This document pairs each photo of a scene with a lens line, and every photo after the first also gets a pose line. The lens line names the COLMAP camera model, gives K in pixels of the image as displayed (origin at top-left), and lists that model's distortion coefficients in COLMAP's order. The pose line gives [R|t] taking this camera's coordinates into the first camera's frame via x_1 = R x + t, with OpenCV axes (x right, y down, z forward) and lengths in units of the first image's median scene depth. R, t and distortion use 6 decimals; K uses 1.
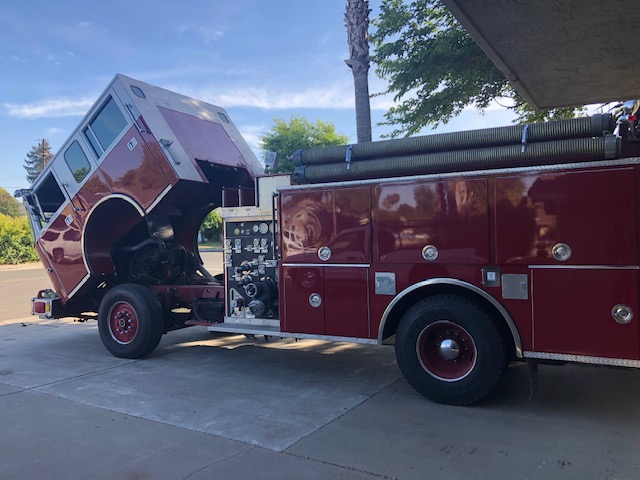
lens RADIAL K [[527.2, 0, 316.9], [0, 527.2, 231.1], [0, 0, 1]] dist [-0.003692, -0.005969]
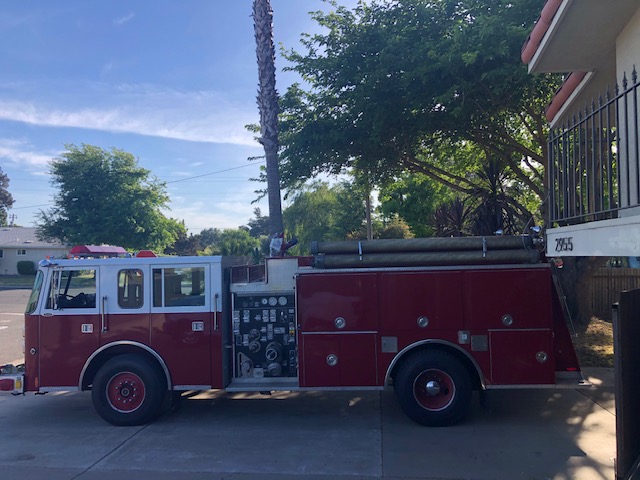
lens RADIAL K [[524.1, 0, 320.0], [0, 524.1, 240.0], [0, 0, 1]] dist [0.006372, 0.004532]
pose [[0.902338, 0.015840, 0.430739, -0.571682], [-0.001573, 0.999439, -0.033458, -0.115651], [-0.431027, 0.029513, 0.901856, -0.149765]]
